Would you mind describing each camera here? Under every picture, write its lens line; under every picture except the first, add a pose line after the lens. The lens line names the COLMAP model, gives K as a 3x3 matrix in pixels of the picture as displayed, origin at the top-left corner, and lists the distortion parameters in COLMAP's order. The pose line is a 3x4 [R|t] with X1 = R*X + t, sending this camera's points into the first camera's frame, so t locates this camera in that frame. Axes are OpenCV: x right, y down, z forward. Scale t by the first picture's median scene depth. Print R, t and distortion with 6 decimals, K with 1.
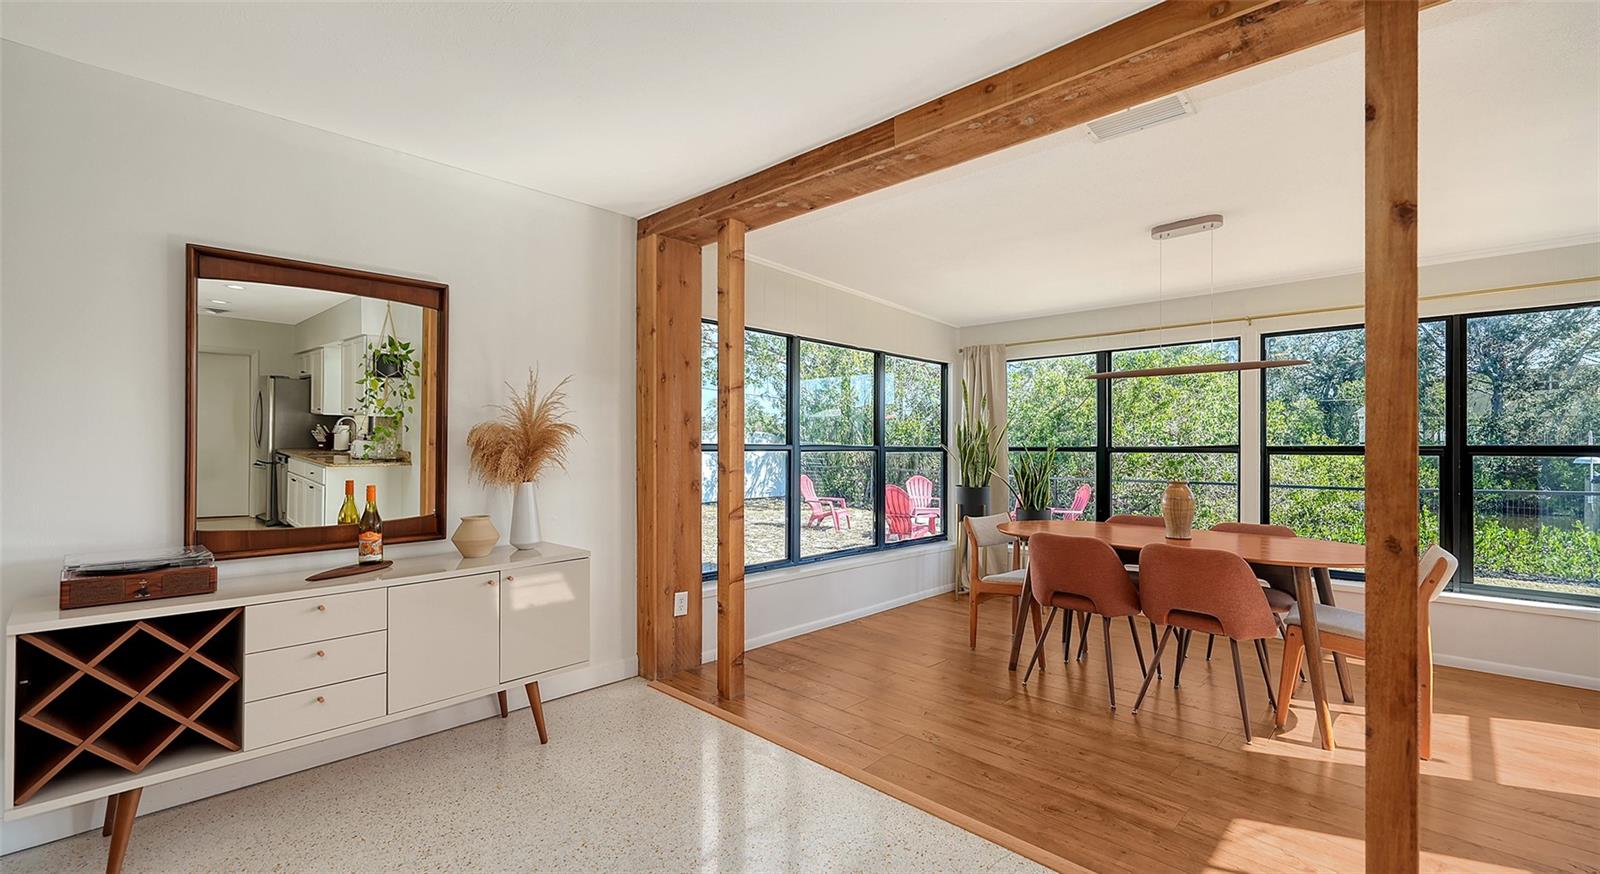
lens RADIAL K [[647.7, 0, 831.7], [0, 647.7, 444.6], [0, 0, 1]] dist [-0.000119, -0.000394]
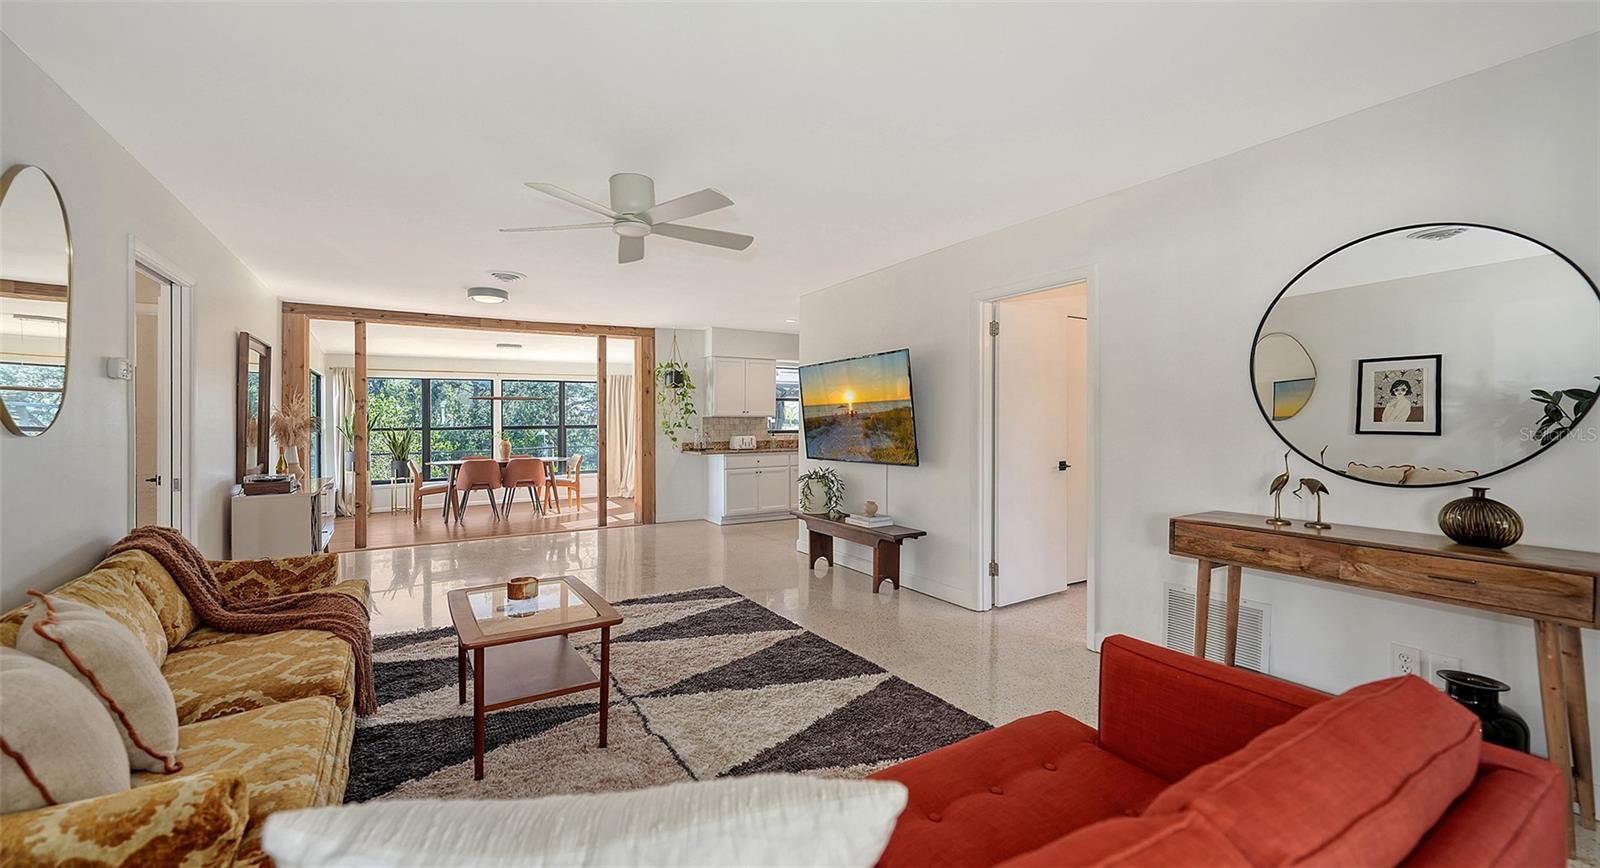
lens RADIAL K [[636.6, 0, 799.3], [0, 636.6, 416.8], [0, 0, 1]] dist [0.000178, 0.000107]
pose [[0.257356, 0.007476, 0.966288, -1.916368], [0.009730, 0.999899, -0.010327, 0.004403], [-0.966268, 0.012060, 0.257257, -0.957813]]
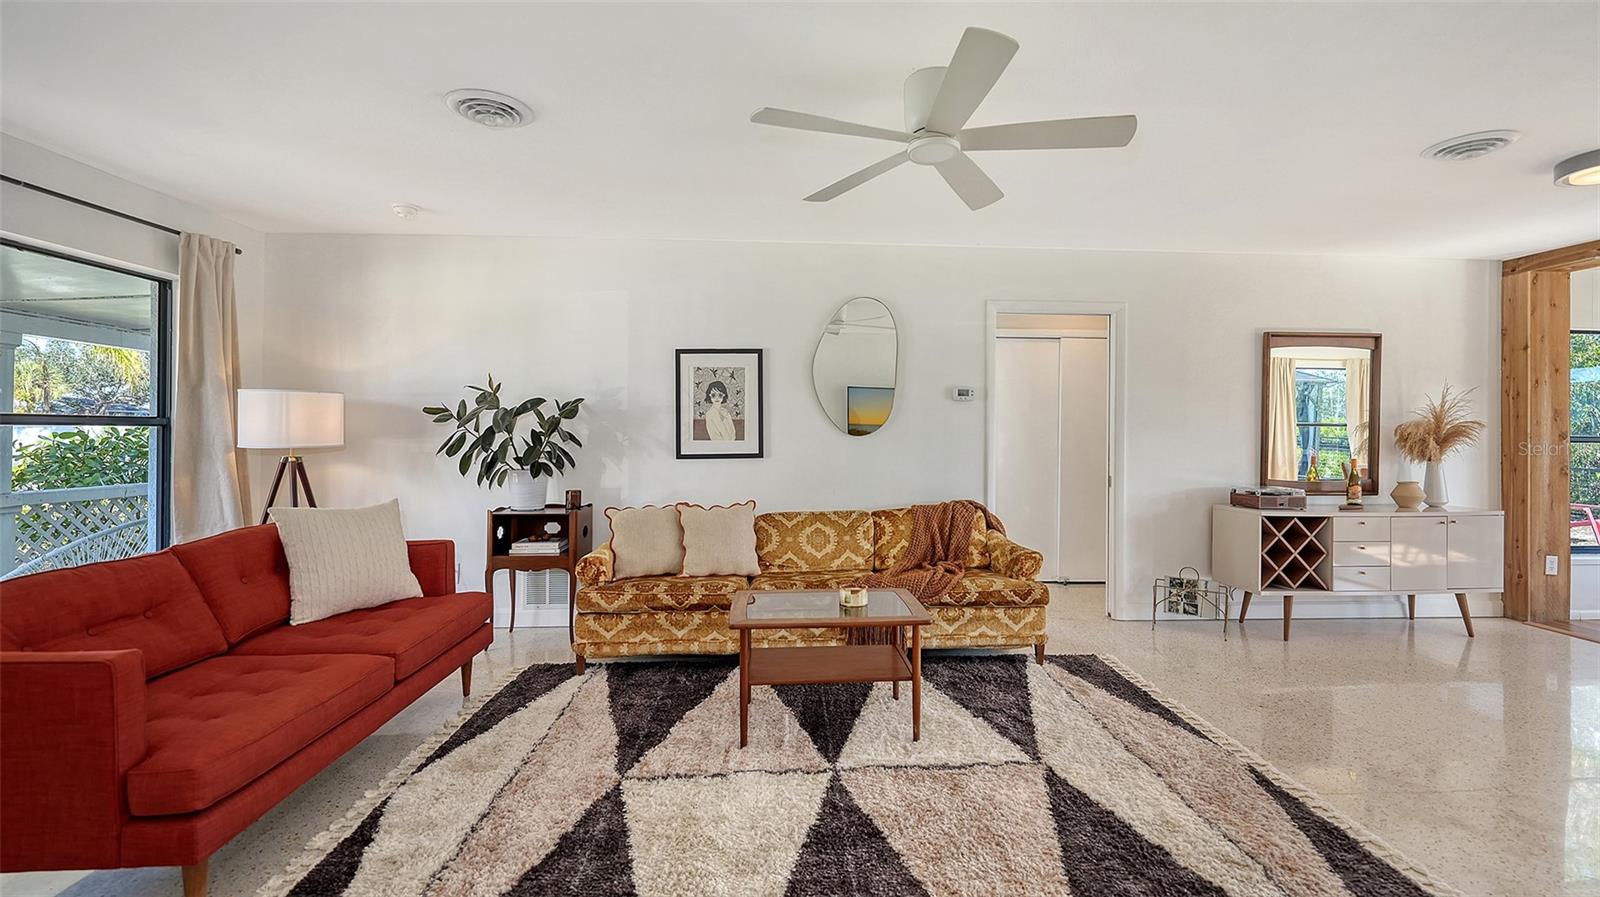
lens RADIAL K [[676.3, 0, 802.0], [0, 676.3, 427.5], [0, 0, 1]] dist [-0.010386, -0.000286]
pose [[0.715576, -0.004727, -0.698519, -0.434314], [-0.006534, 0.999888, -0.013461, 0.011609], [0.698504, 0.014197, 0.715465, -1.077533]]
